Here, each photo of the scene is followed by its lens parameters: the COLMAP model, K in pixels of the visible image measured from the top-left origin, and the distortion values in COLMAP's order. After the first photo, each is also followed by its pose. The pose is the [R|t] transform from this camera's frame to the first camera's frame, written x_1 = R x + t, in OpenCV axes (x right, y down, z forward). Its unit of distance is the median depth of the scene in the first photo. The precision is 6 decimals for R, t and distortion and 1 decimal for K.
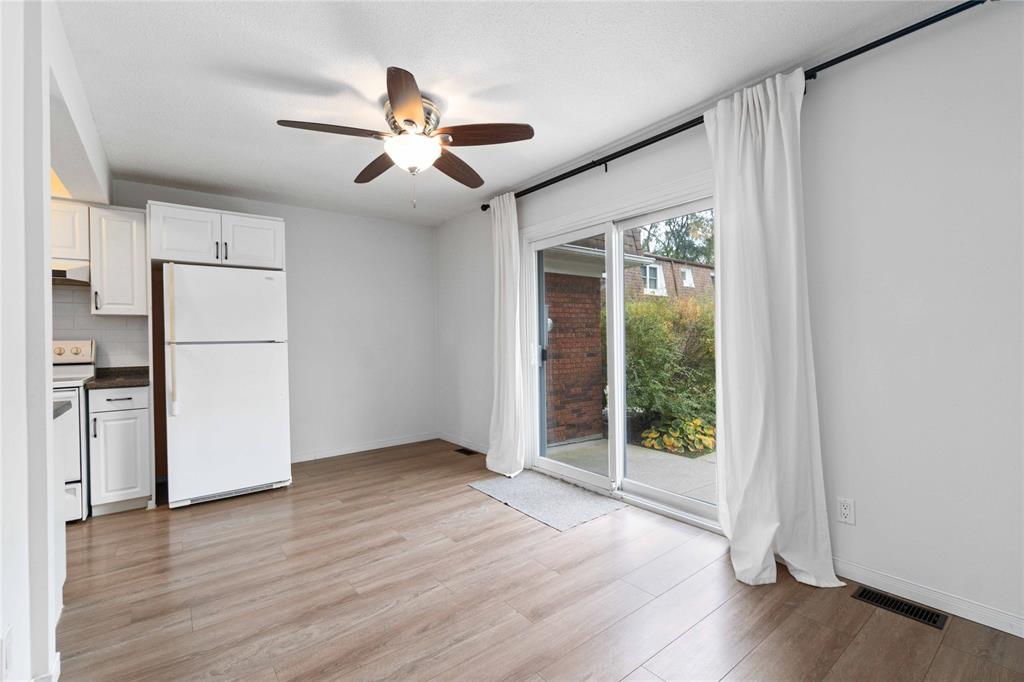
lens RADIAL K [[452.3, 0, 509.3], [0, 452.3, 336.0], [0, 0, 1]] dist [0.000006, 0.000921]
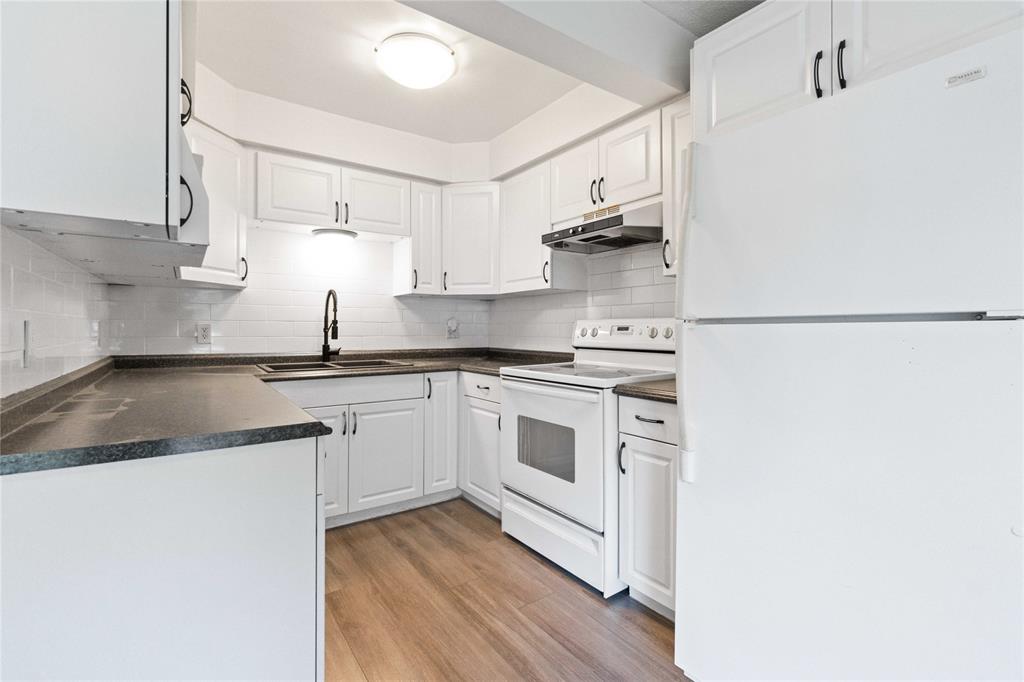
lens RADIAL K [[448.0, 0, 506.3], [0, 448.0, 328.5], [0, 0, 1]] dist [-0.000492, 0.000146]
pose [[-0.031263, 0.015256, -0.999395, -0.295577], [0.009743, 0.999841, 0.014958, 0.015014], [0.999464, -0.009270, -0.031406, 0.844940]]
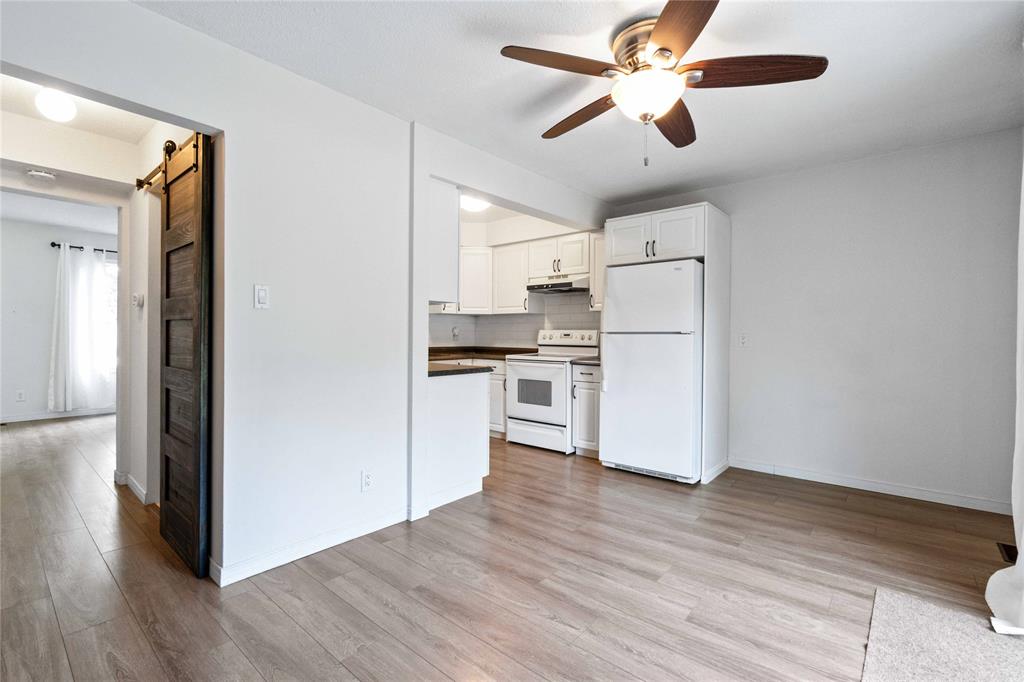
lens RADIAL K [[460.0, 0, 501.6], [0, 460.0, 336.6], [0, 0, 1]] dist [-0.002112, 0.000015]
pose [[0.195287, 0.022585, -0.980486, 0.436743], [-0.002139, 0.999742, 0.022602, -0.001839], [0.980744, -0.002316, 0.195285, 0.486938]]
